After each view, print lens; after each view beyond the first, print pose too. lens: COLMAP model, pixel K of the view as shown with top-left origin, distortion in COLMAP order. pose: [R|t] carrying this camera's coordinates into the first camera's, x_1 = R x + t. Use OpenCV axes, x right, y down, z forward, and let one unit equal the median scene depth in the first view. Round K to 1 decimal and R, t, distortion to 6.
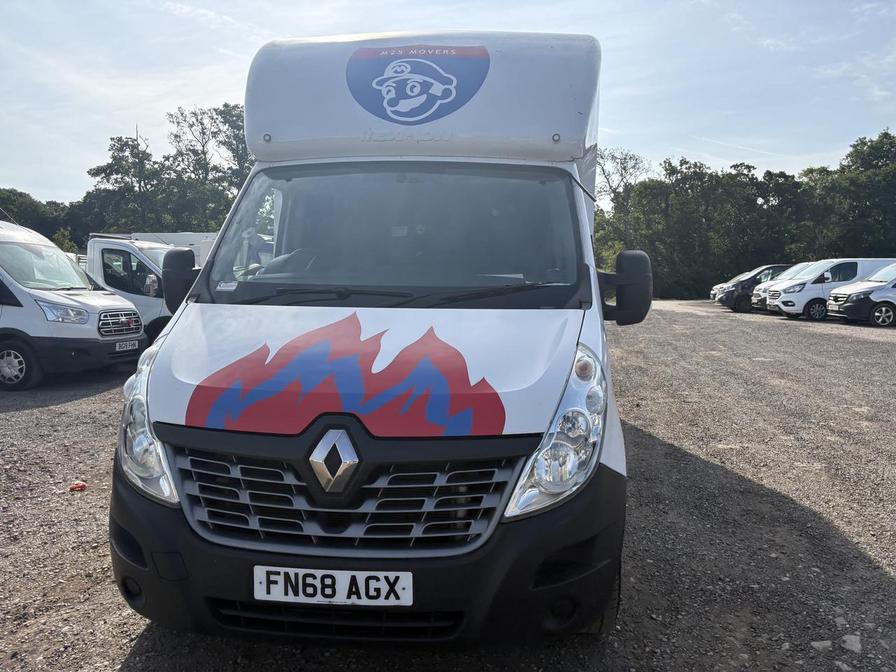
lens RADIAL K [[679.8, 0, 448.1], [0, 679.8, 325.7], [0, 0, 1]] dist [0.011555, -0.004232]
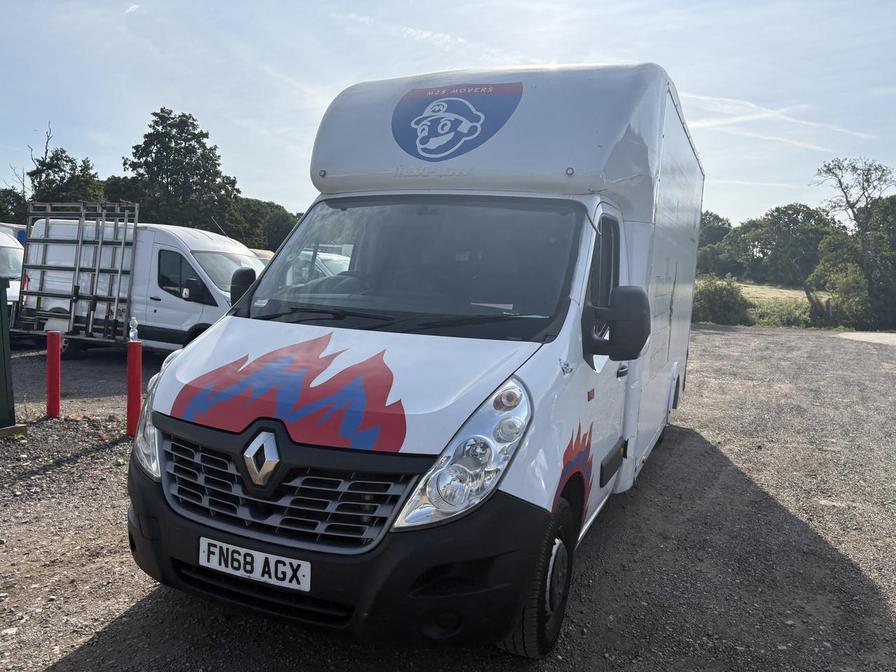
lens RADIAL K [[678.3, 0, 448.0], [0, 678.3, 336.0], [0, 0, 1]] dist [0.010548, 0.002982]
pose [[0.951766, 0.062131, -0.300468, 0.474349], [-0.063172, 0.997983, 0.006258, -0.040289], [0.300251, 0.013025, 0.953771, -0.027741]]
